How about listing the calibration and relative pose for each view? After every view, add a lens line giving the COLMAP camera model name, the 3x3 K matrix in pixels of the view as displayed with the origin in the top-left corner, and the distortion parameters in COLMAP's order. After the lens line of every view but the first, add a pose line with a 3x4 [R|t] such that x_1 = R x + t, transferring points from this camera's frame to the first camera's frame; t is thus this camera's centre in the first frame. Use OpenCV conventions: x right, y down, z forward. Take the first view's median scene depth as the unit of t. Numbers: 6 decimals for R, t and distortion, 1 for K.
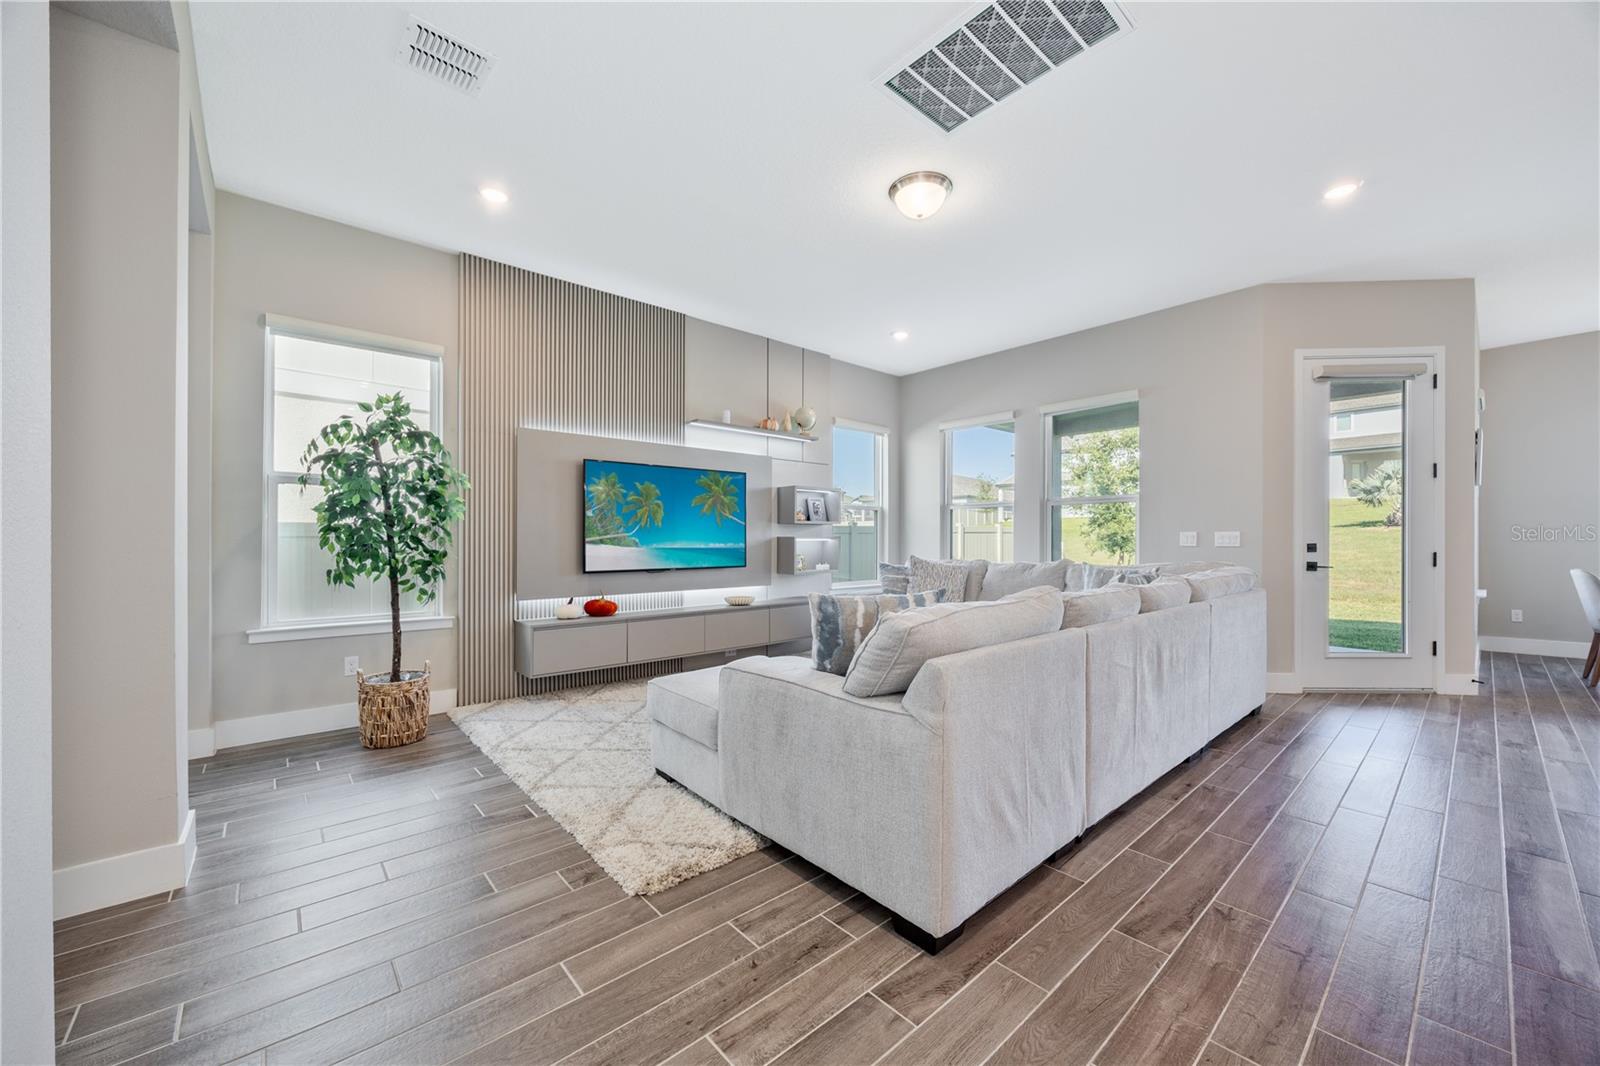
lens RADIAL K [[606.5, 0, 800.6], [0, 606.5, 539.2], [0, 0, 1]] dist [-0.003045, -0.000489]
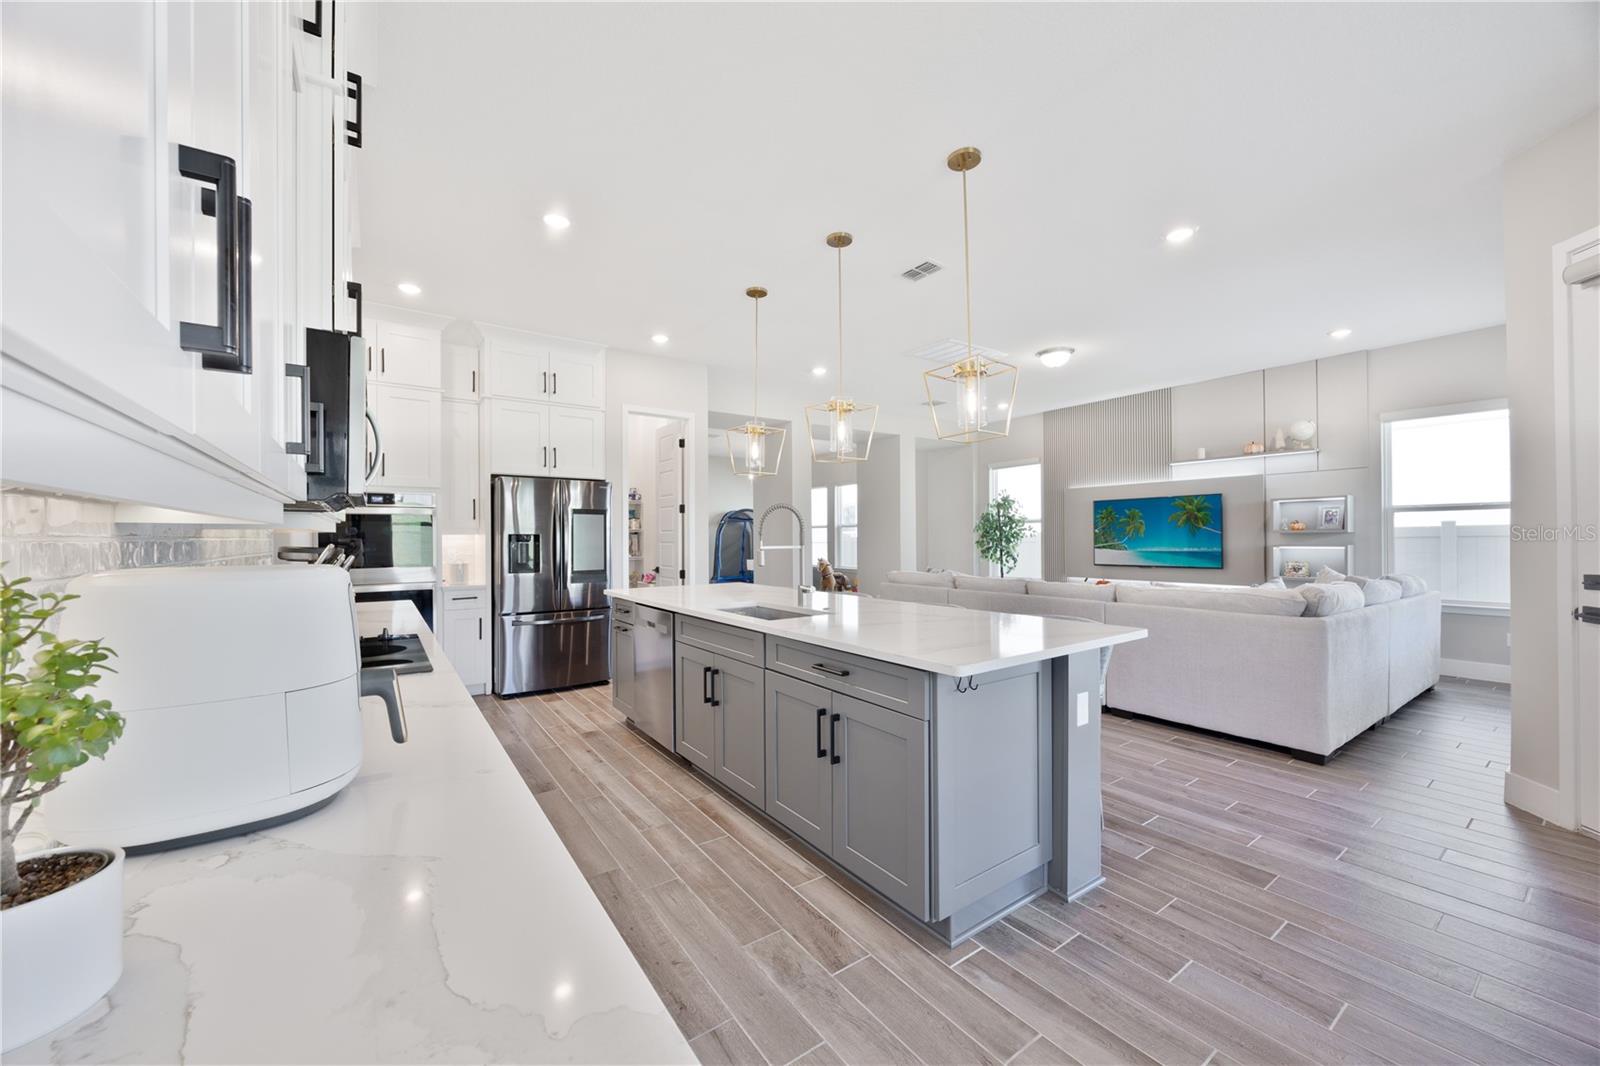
lens RADIAL K [[600.1, 0, 793.8], [0, 600.1, 534.0], [0, 0, 1]] dist [-0.000494, 0.000038]
pose [[-0.103693, -0.002412, -0.994606, 1.517324], [0.007918, 0.999963, -0.003251, -0.035498], [0.994578, -0.008213, -0.103670, 0.318822]]
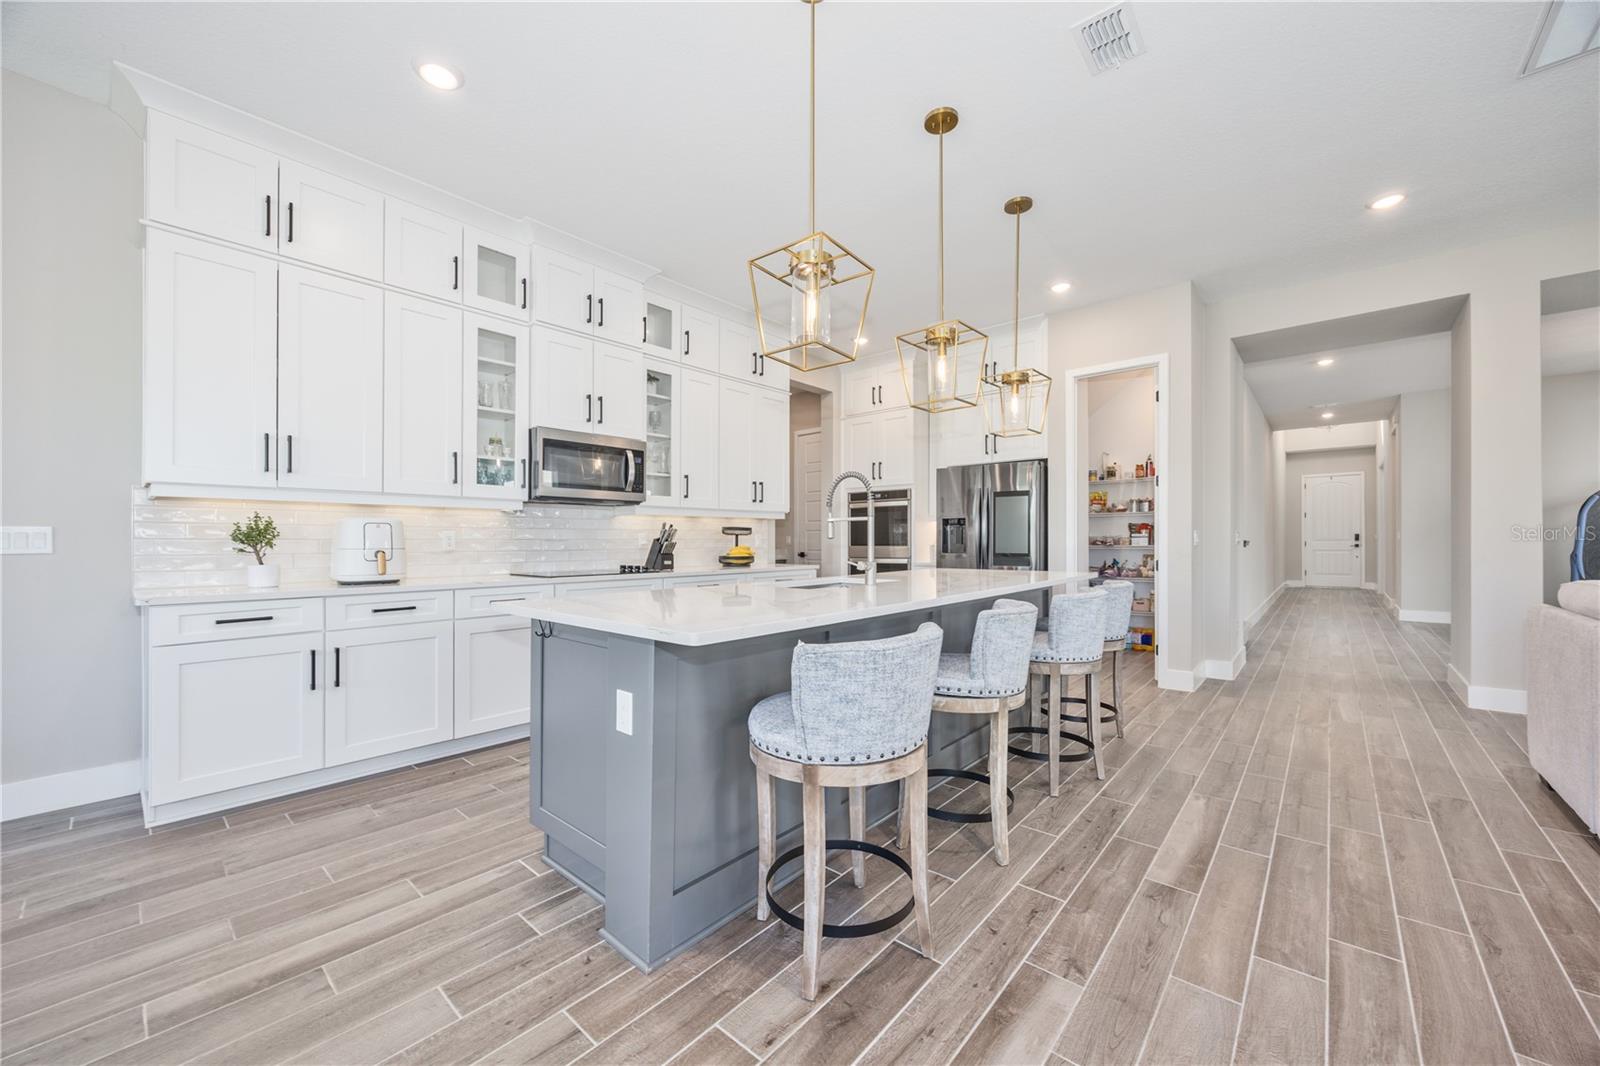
lens RADIAL K [[608.4, 0, 806.6], [0, 608.4, 542.5], [0, 0, 1]] dist [0.000487, 0.000086]
pose [[-0.990775, 0.006026, -0.135385, 0.928886], [0.005975, 0.999982, 0.000787, 0.003931], [0.135387, -0.000029, -0.990793, 0.903707]]
